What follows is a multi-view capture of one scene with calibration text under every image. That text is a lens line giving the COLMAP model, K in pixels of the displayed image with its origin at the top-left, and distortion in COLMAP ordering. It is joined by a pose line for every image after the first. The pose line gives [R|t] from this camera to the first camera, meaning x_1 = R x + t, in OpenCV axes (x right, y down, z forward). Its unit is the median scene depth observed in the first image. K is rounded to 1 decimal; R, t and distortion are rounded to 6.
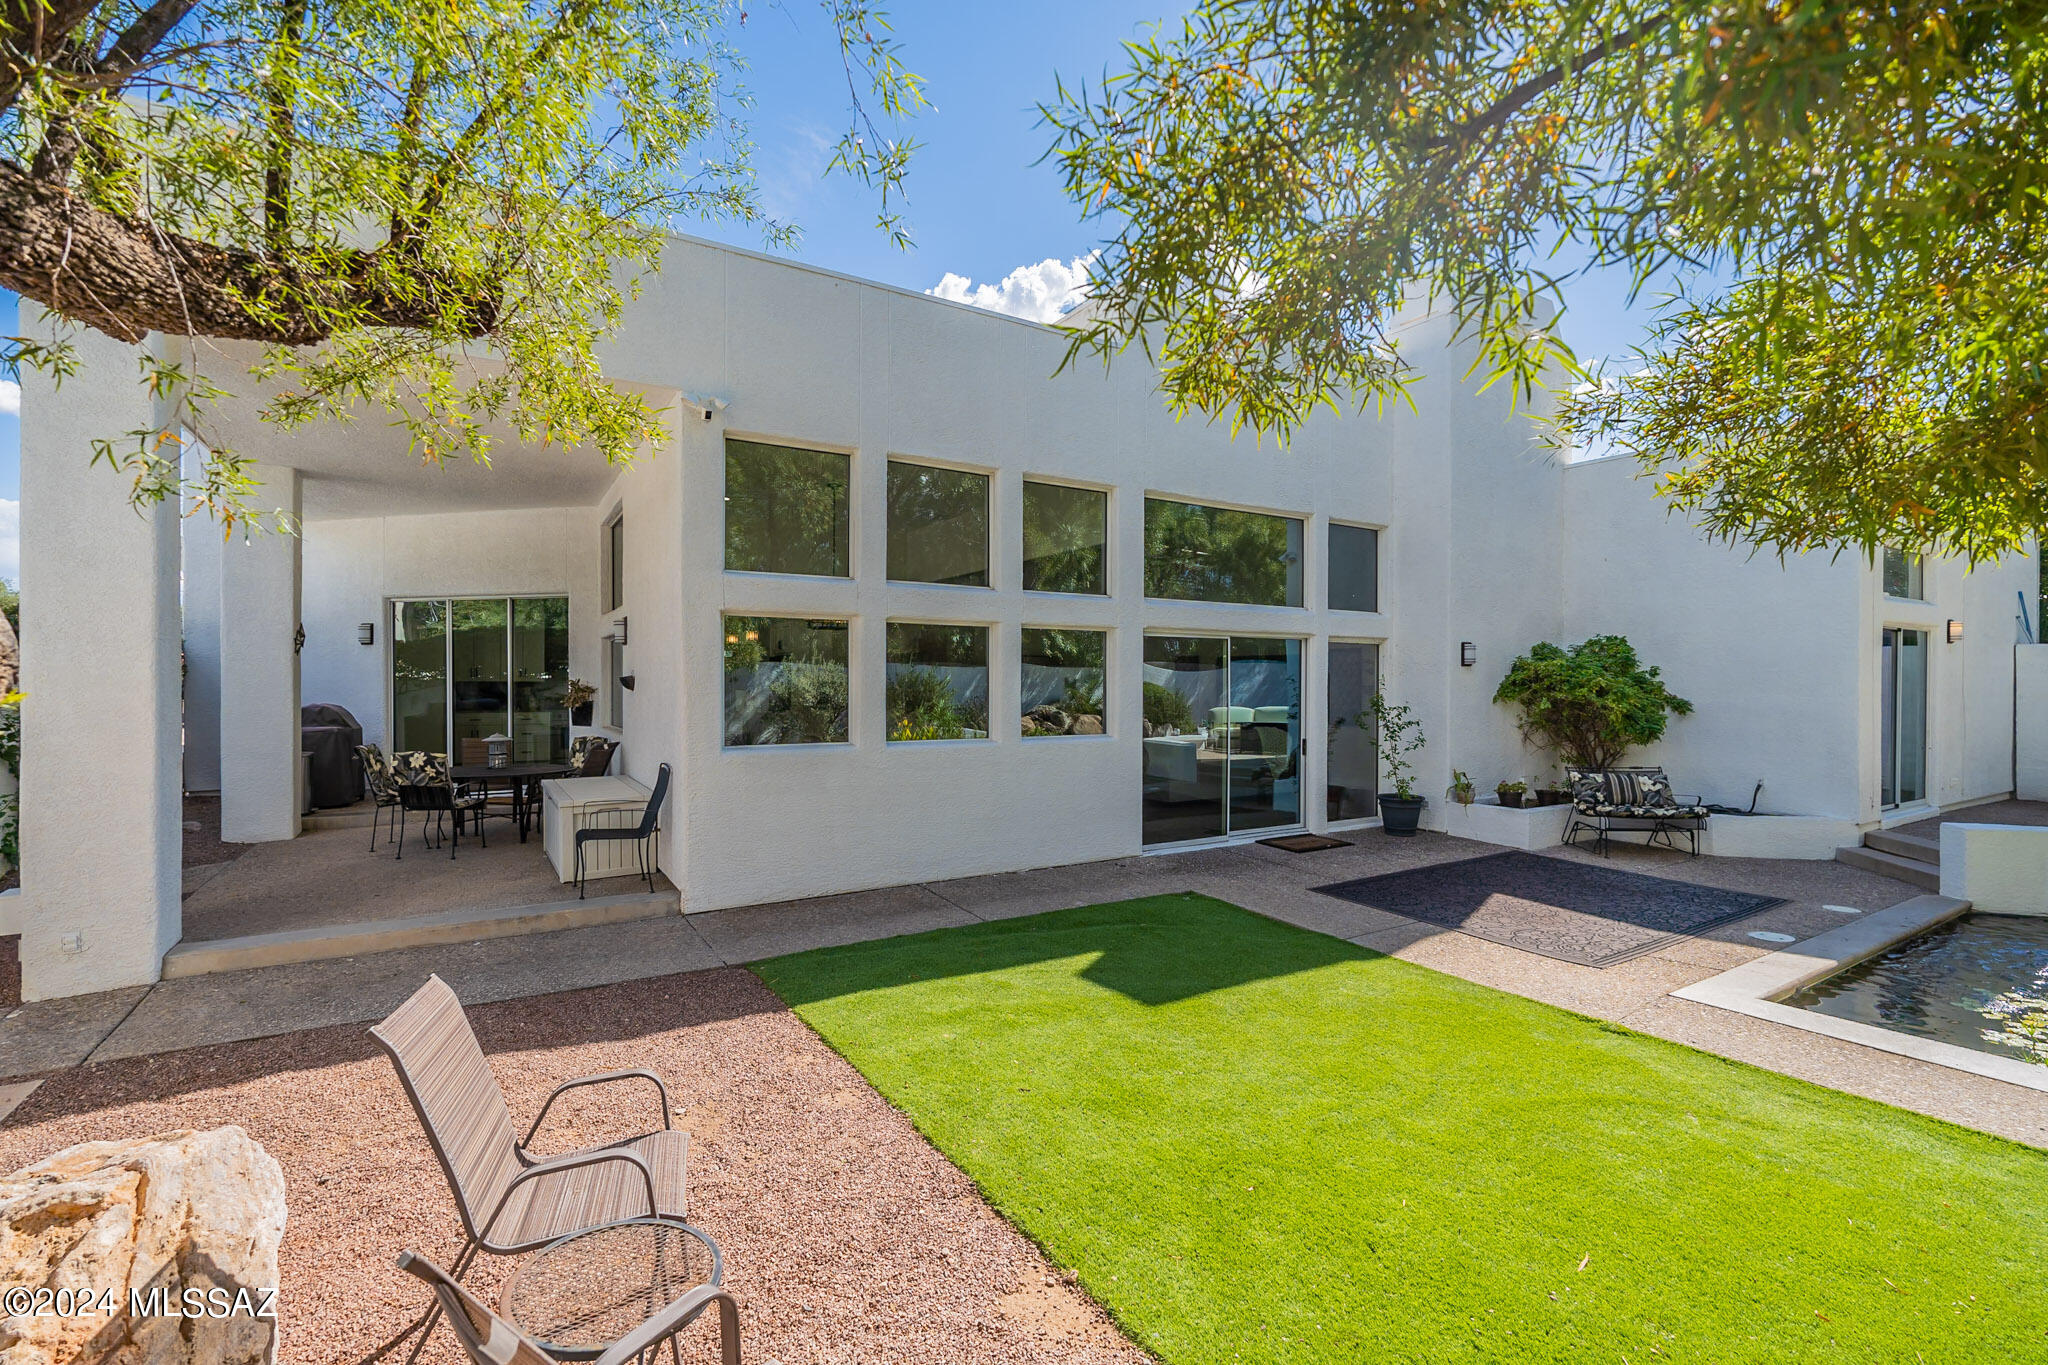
lens RADIAL K [[901.0, 0, 1043.5], [0, 901.0, 680.0], [0, 0, 1]] dist [-0.001089, 0.000399]
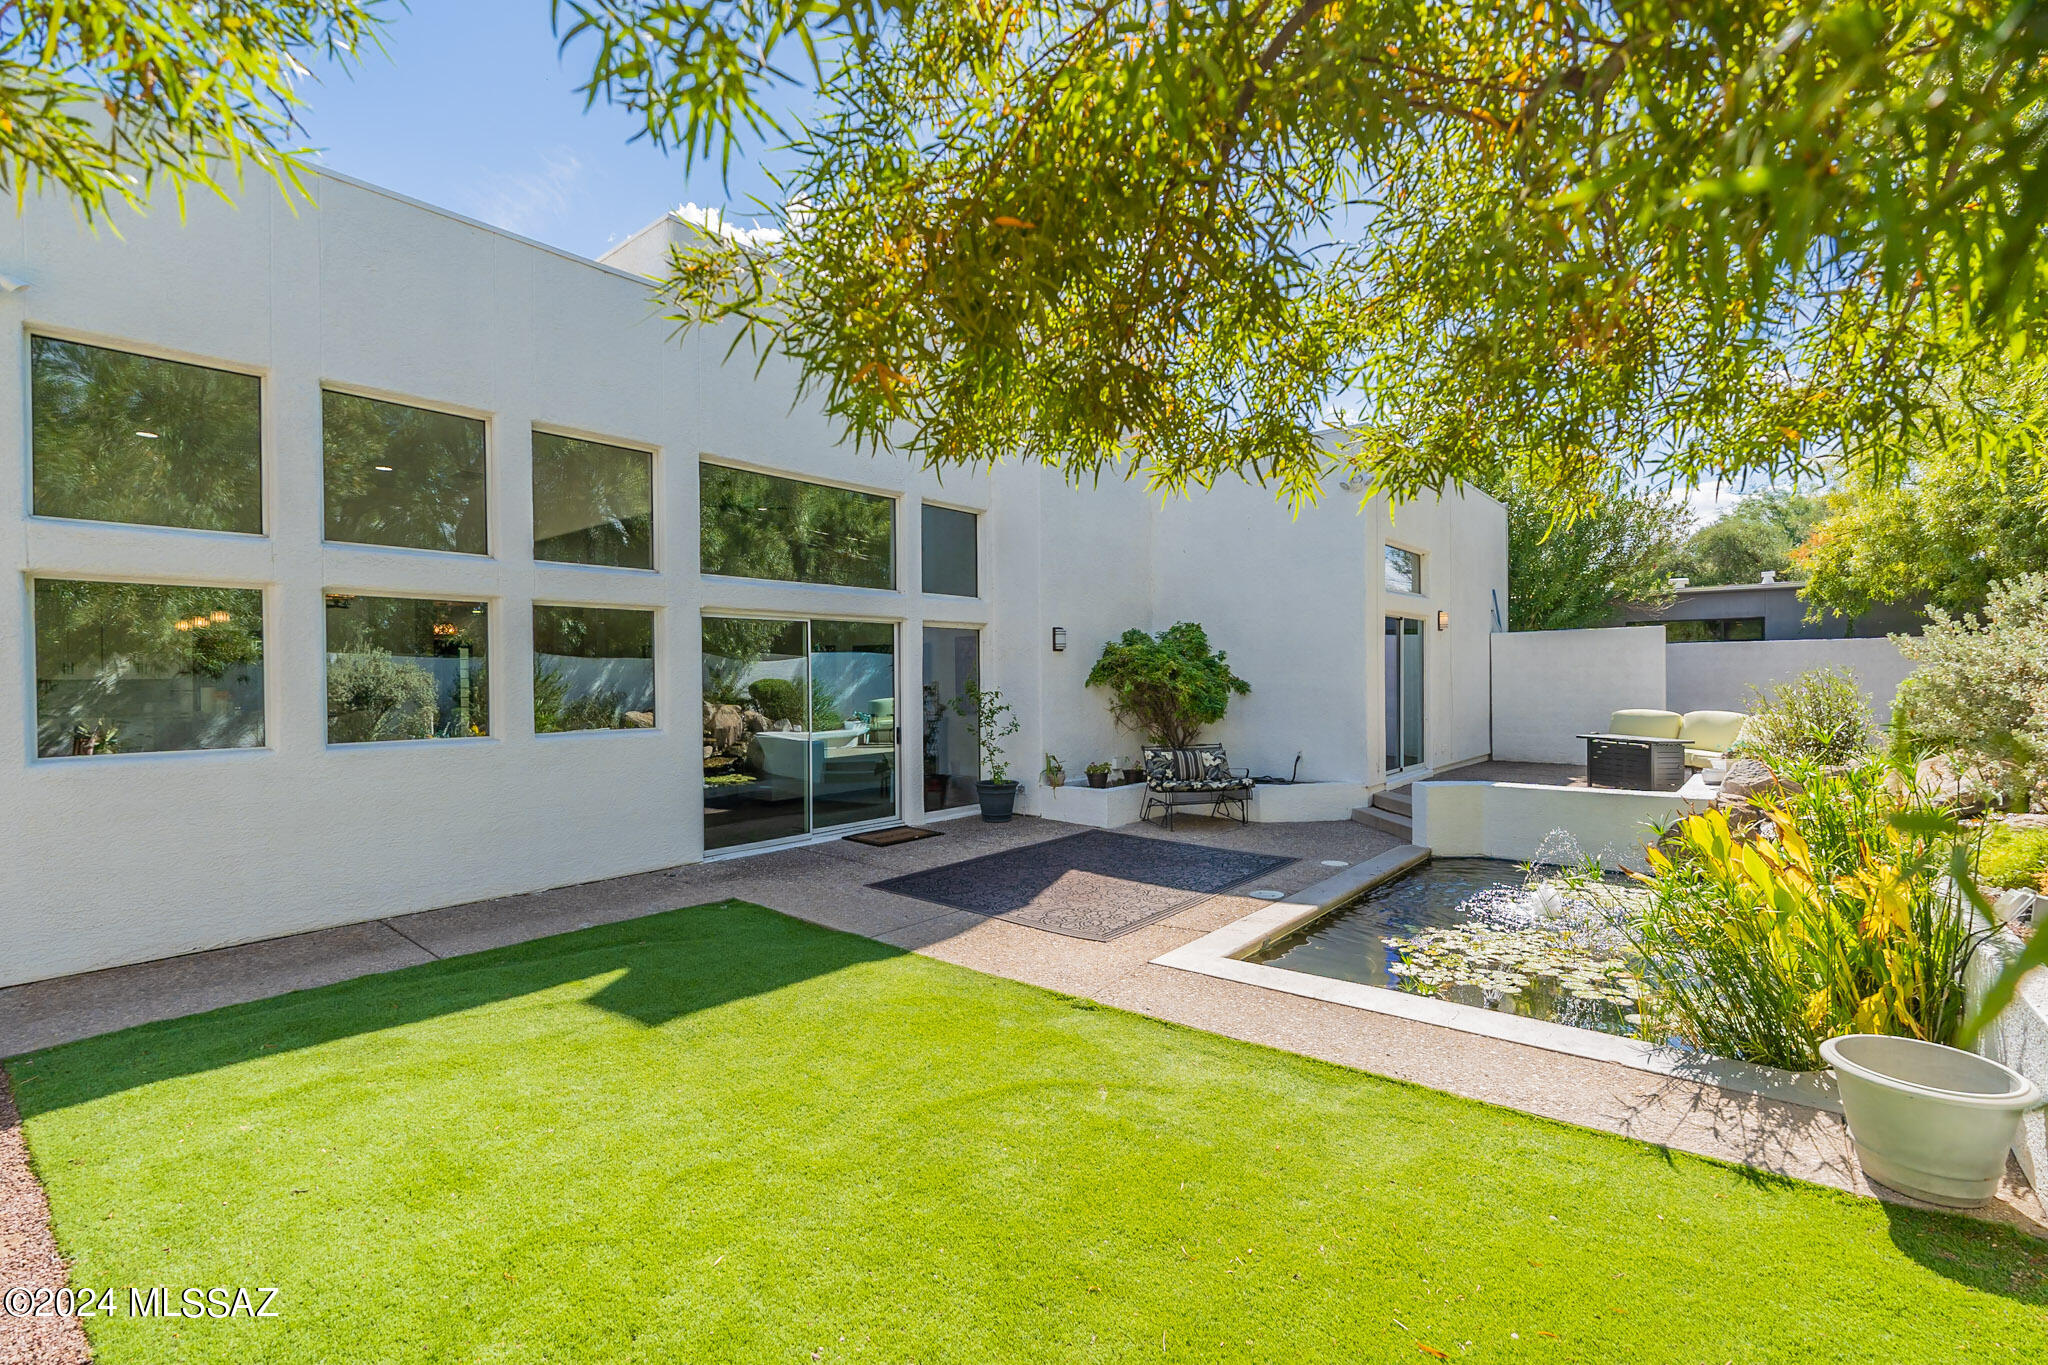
lens RADIAL K [[901.0, 0, 1068.4], [0, 901.0, 680.7], [0, 0, 1]] dist [-0.001089, 0.000399]
pose [[0.946837, -0.012268, 0.321479, 0.174018], [0.010577, 0.999920, 0.007005, 0.012467], [-0.321539, -0.003232, 0.946891, 0.035988]]
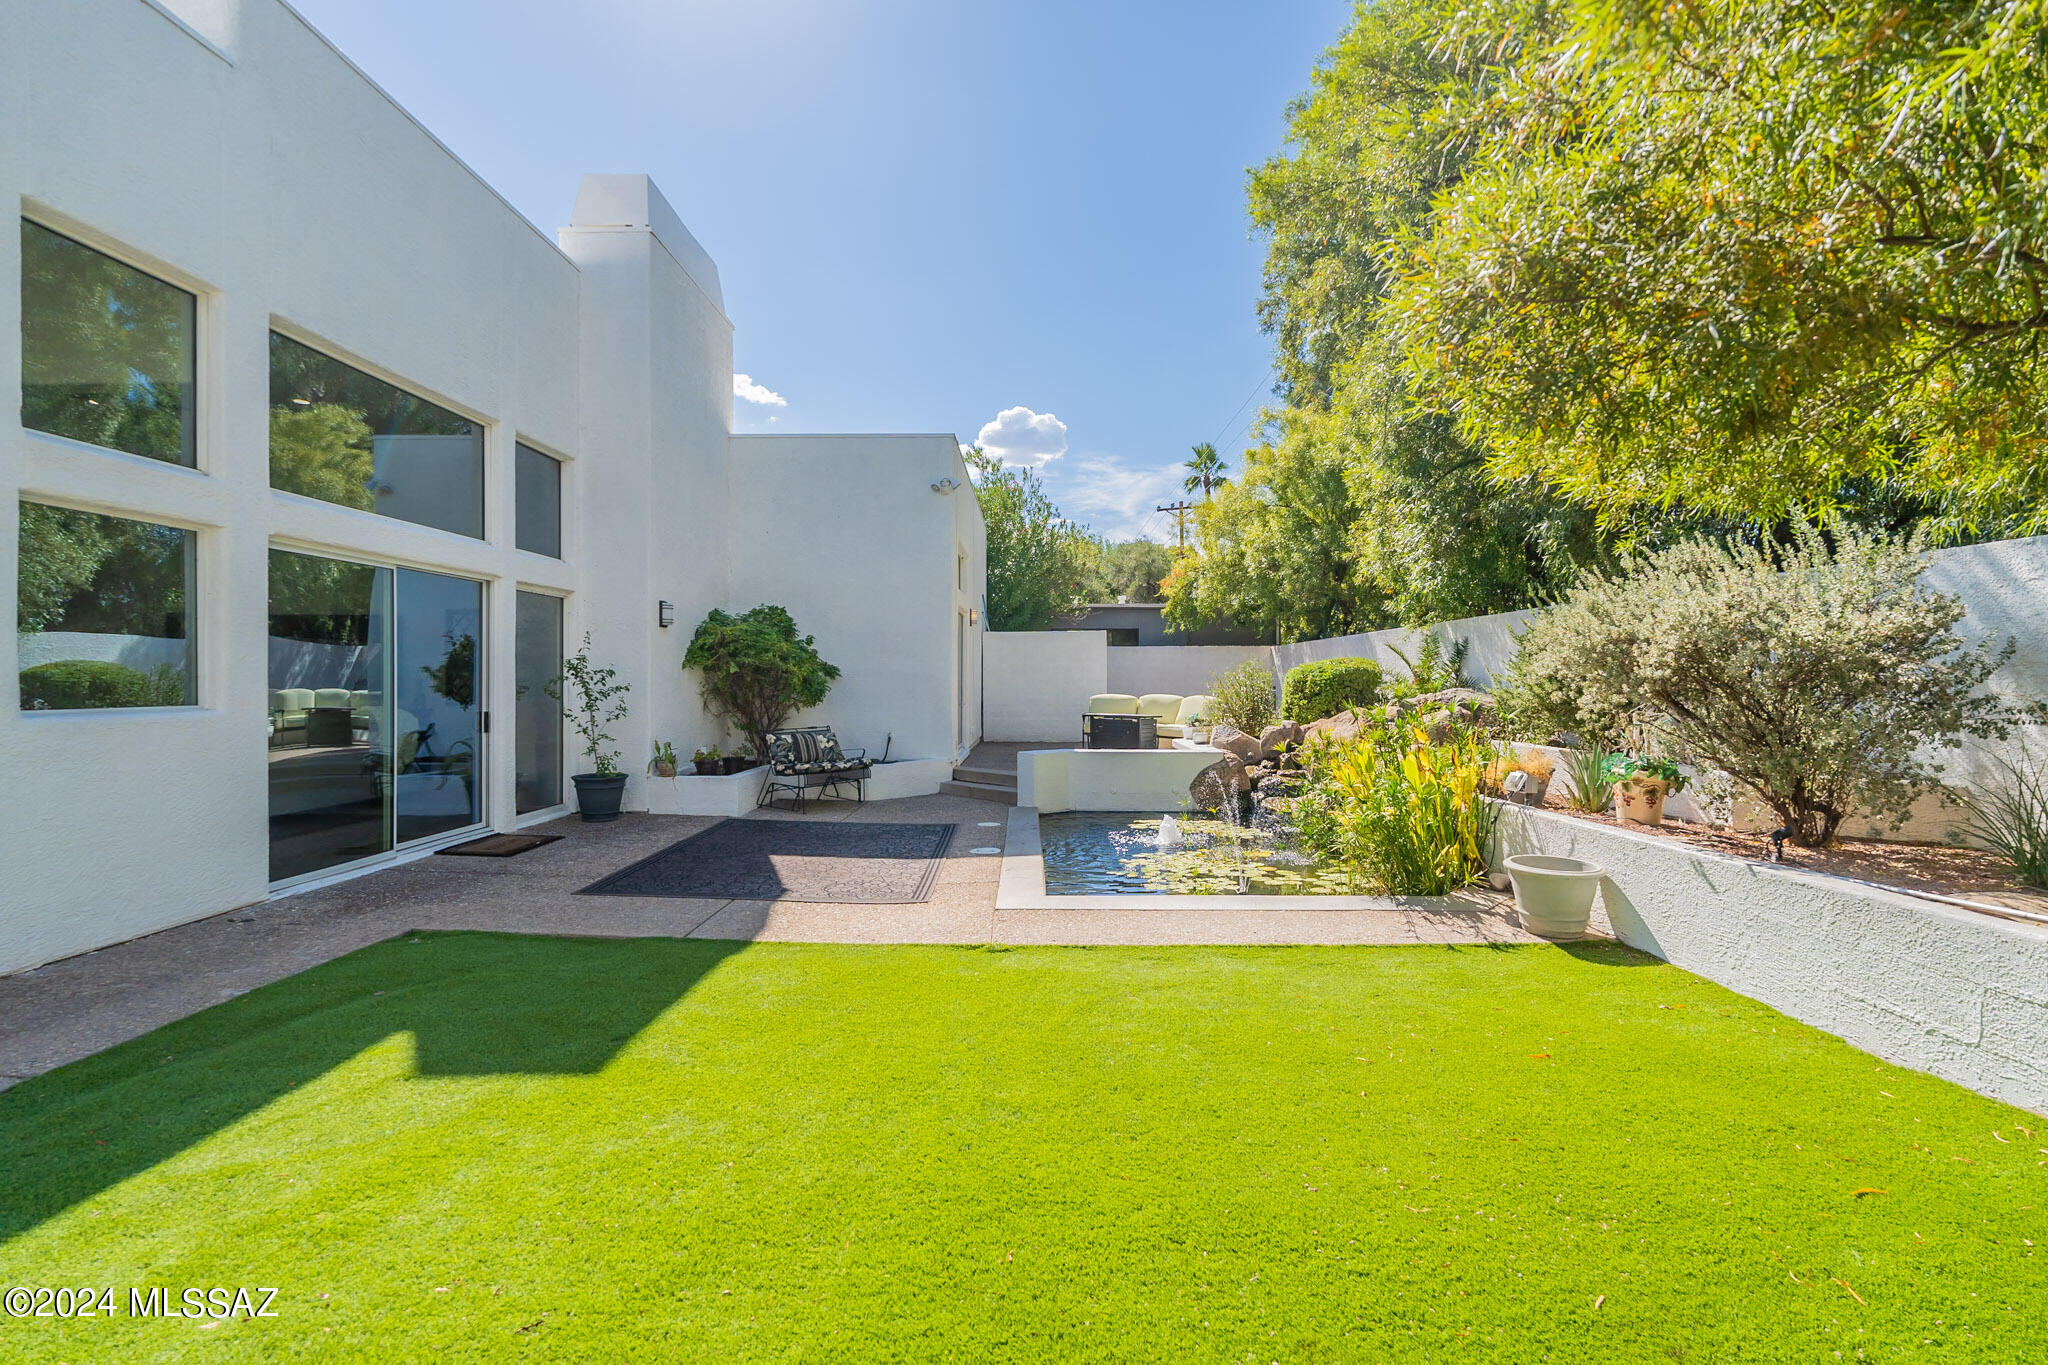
lens RADIAL K [[920.0, 0, 966.6], [0, 920.0, 694.9], [0, 0, 1]] dist [-0.003519, 0.000271]
pose [[0.561233, -0.012091, 0.827569, -0.148843], [0.001983, 0.999910, 0.013264, 0.047302], [-0.827655, -0.005803, 0.561207, 0.253105]]
